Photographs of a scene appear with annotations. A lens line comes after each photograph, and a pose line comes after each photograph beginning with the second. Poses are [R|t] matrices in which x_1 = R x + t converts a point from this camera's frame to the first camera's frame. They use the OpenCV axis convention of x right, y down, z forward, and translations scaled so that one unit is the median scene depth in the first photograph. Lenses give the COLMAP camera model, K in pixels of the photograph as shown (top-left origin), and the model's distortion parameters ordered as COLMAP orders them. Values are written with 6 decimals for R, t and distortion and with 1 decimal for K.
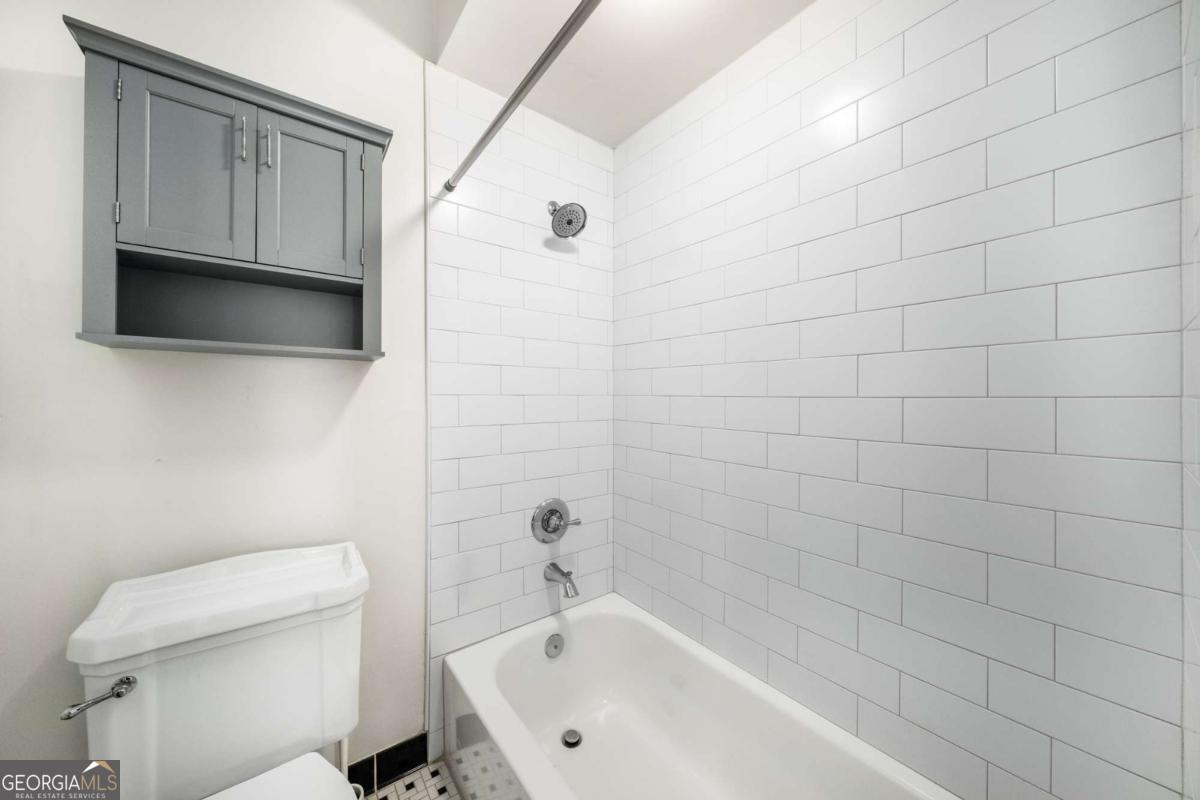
lens RADIAL K [[422.4, 0, 602.5], [0, 422.4, 396.5], [0, 0, 1]] dist [-0.002772, 0.000465]
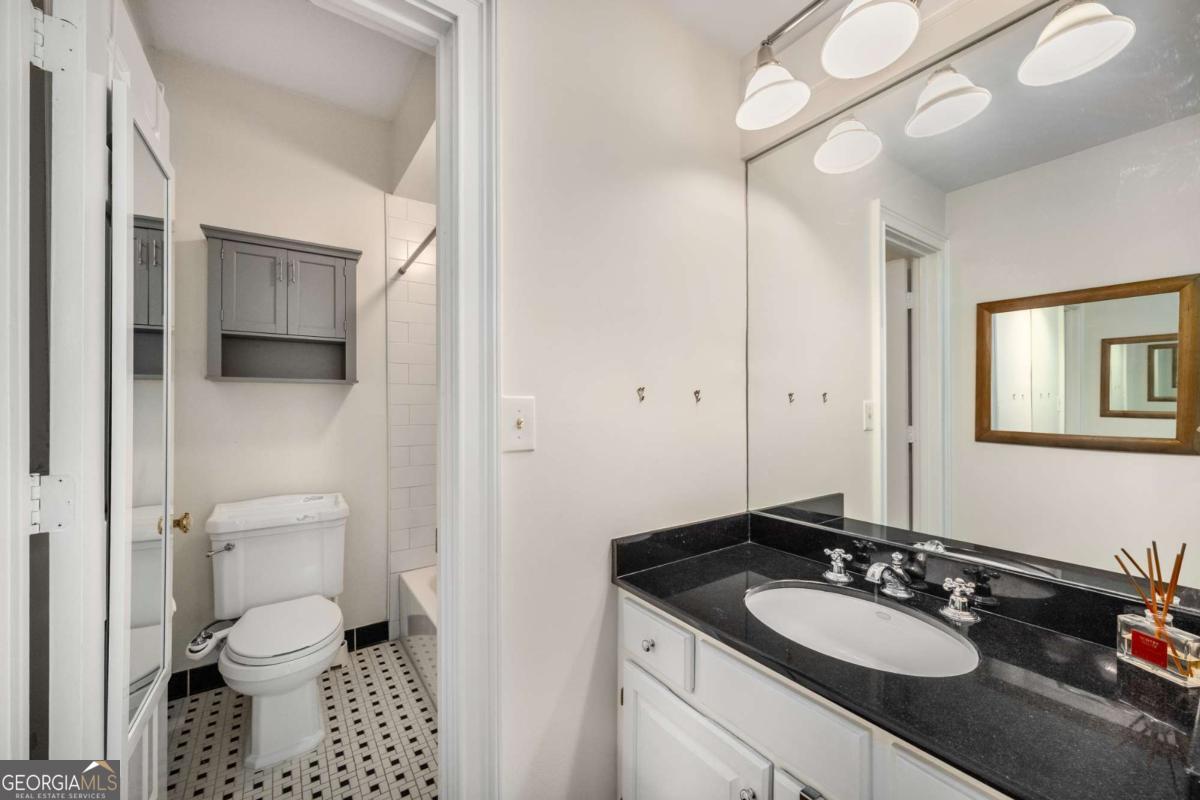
lens RADIAL K [[457.1, 0, 604.1], [0, 457.1, 401.8], [0, 0, 1]] dist [0.003873, 0.000315]
pose [[0.999692, -0.007584, -0.023636, 0.494261], [0.007455, 0.999957, -0.005538, -0.000823], [0.023677, 0.005360, 0.999705, -0.786405]]
